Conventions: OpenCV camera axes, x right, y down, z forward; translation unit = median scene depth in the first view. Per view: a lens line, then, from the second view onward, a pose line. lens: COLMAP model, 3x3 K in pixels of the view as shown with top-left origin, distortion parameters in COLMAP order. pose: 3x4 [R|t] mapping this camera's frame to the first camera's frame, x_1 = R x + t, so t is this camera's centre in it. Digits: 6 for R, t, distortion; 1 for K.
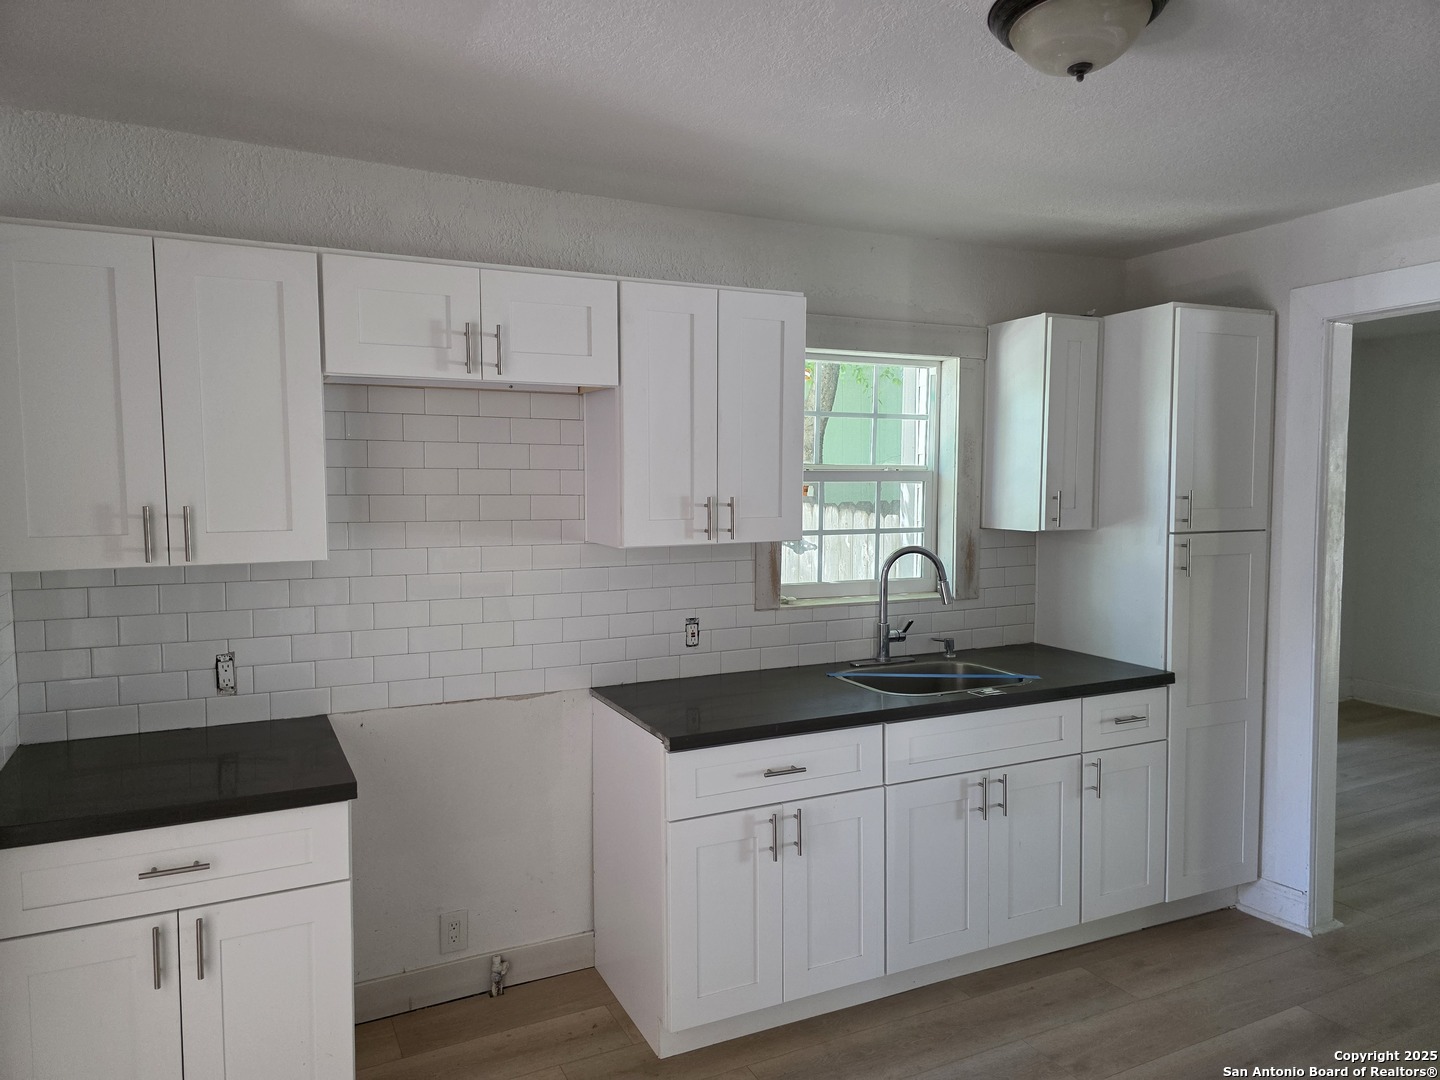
lens RADIAL K [[977.6, 0, 720.0], [0, 977.6, 540.0], [0, 0, 1]] dist [0.113853, -0.097674]
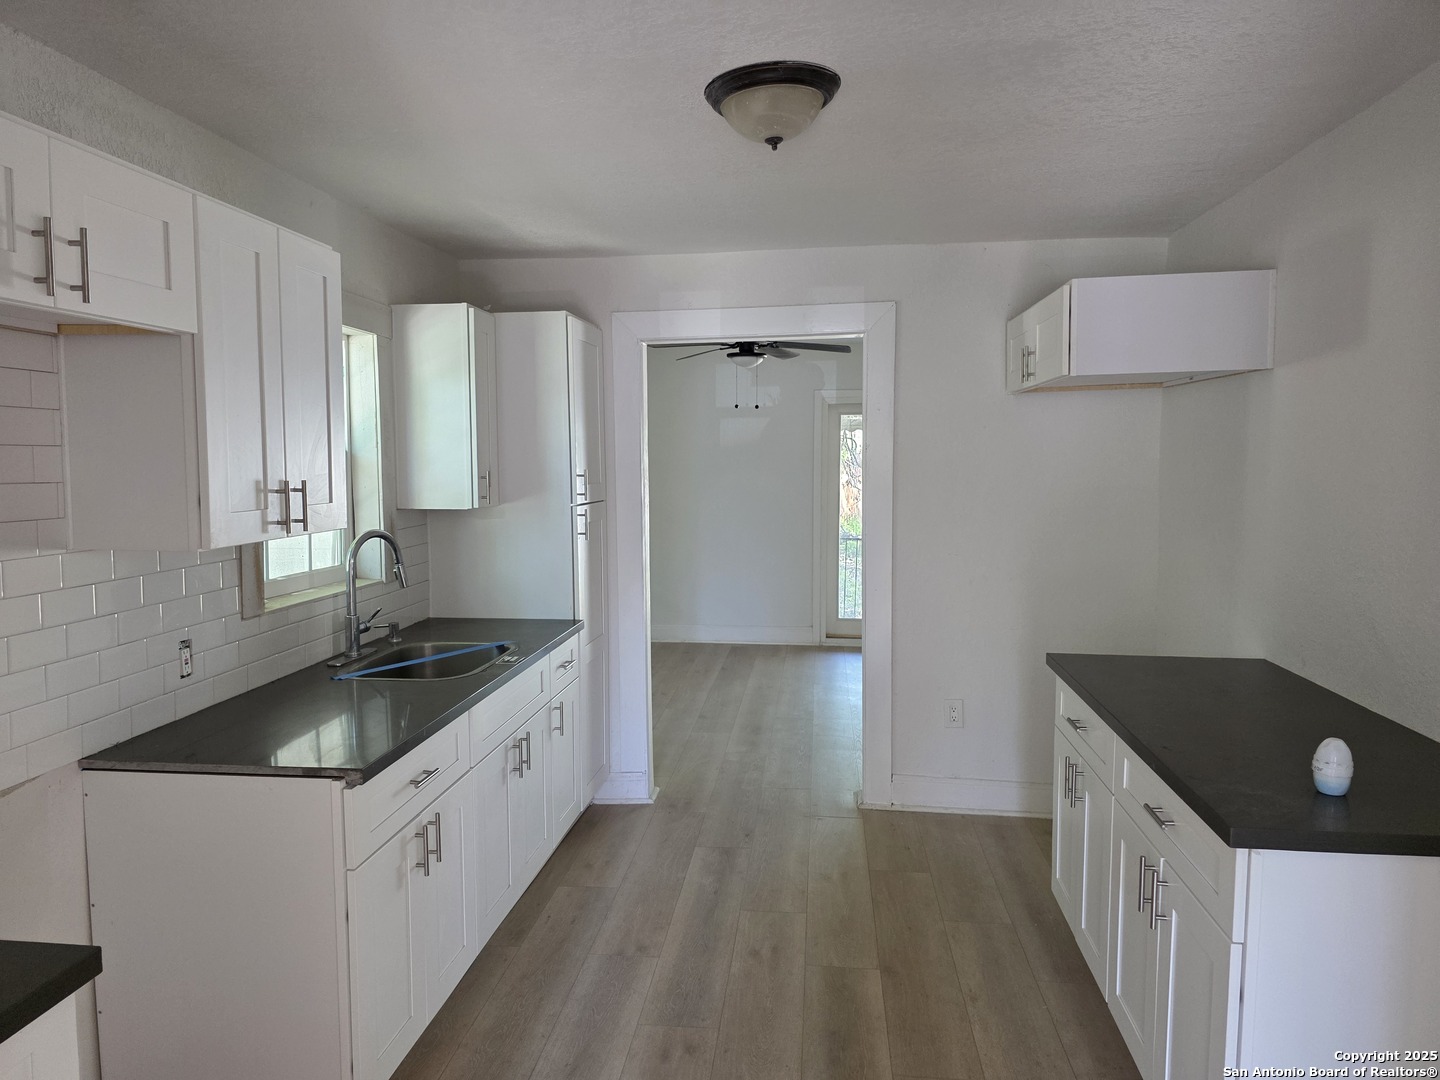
lens RADIAL K [[976.1, 0, 716.8], [0, 976.1, 531.1], [0, 0, 1]] dist [0.071872, -0.043565]
pose [[0.547256, -0.064283, 0.834493, -0.438329], [0.056595, 0.997606, 0.039733, -0.012576], [-0.835049, 0.025484, 0.549584, 0.213009]]
